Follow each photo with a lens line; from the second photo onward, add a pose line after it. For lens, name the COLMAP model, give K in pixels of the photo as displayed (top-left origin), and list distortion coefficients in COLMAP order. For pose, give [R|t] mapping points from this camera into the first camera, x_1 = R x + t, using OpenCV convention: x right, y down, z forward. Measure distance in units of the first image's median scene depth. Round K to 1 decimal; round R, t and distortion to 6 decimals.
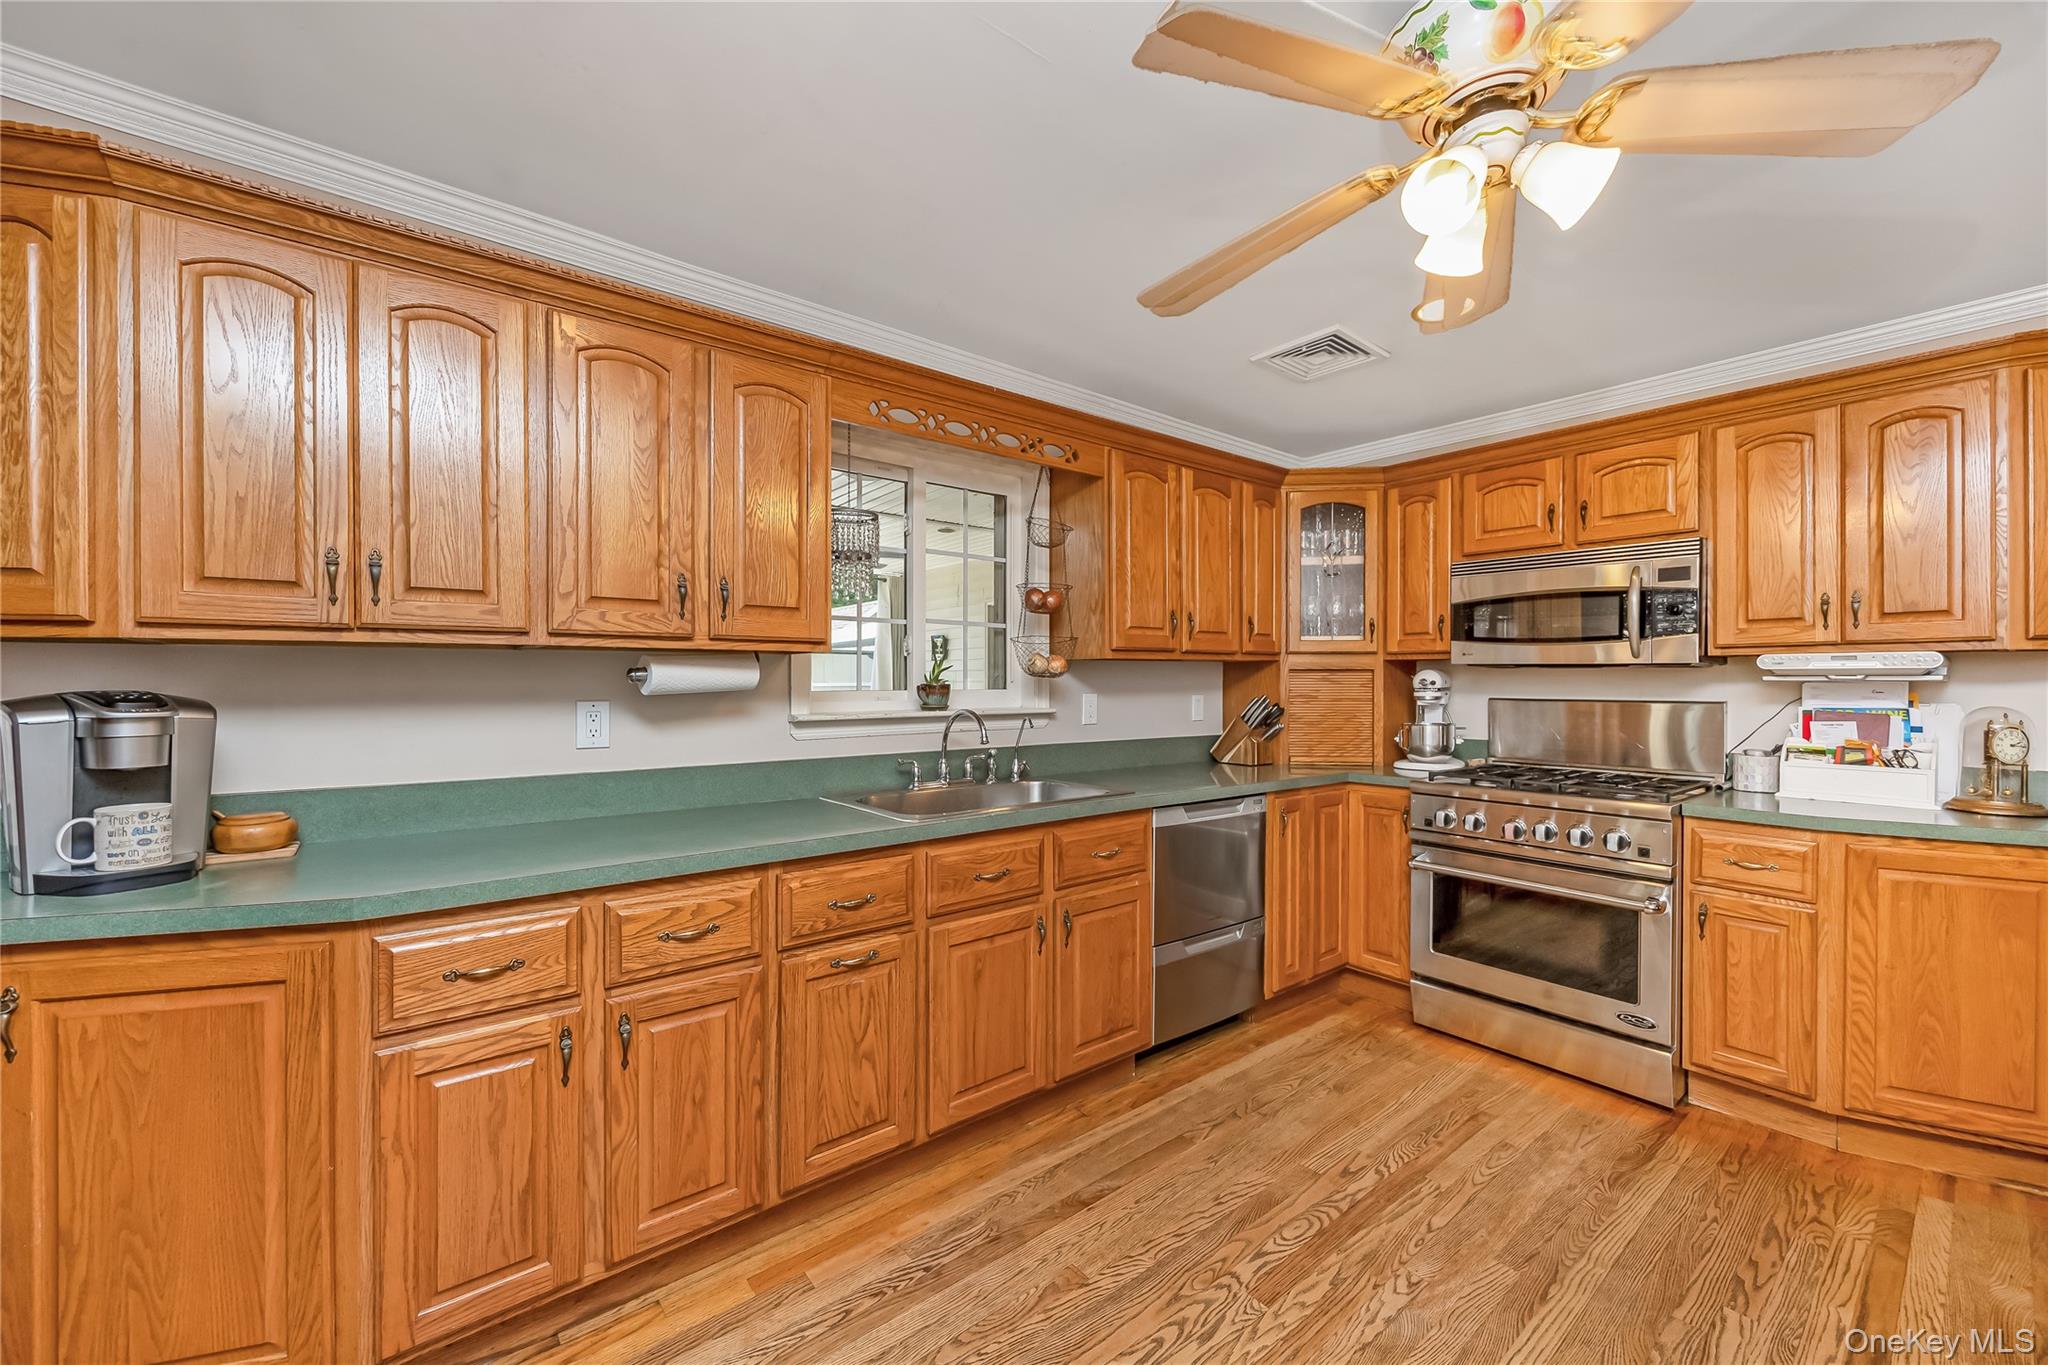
lens RADIAL K [[817.7, 0, 1014.4], [0, 817.7, 685.6], [0, 0, 1]] dist [-0.000033, -0.000095]
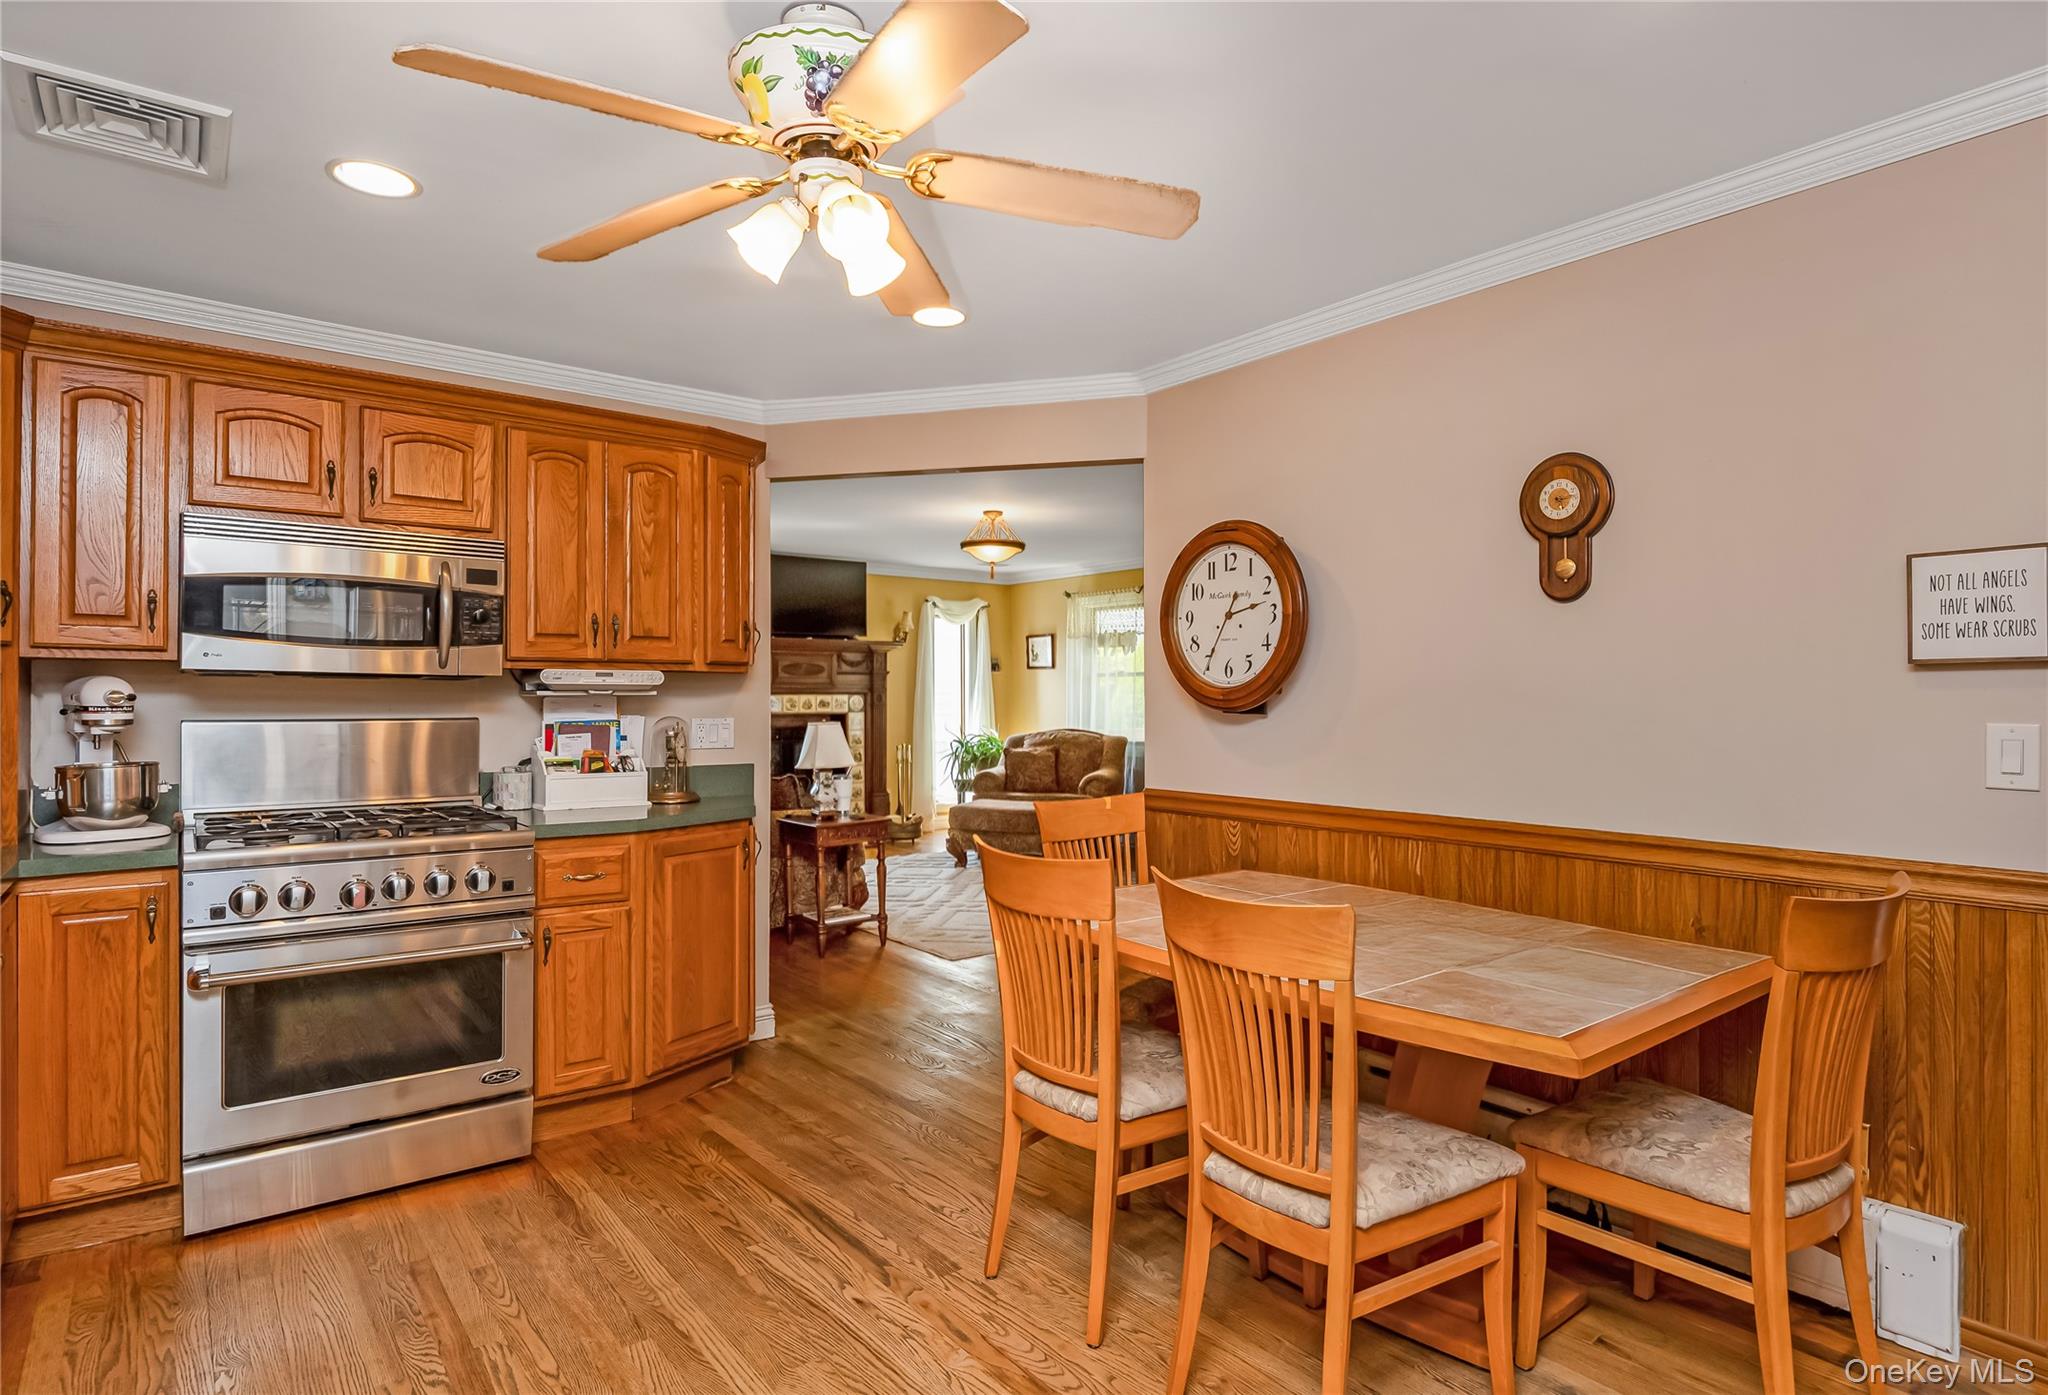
lens RADIAL K [[1088.4, 0, 1117.3], [0, 1088.4, 696.9], [0, 0, 1]] dist [-0.000709, 0.000567]
pose [[-0.052743, 0.000370, 0.998608, -0.456961], [0.003629, 0.999993, -0.000179, -0.001248], [-0.998602, 0.003614, -0.052744, 0.386729]]
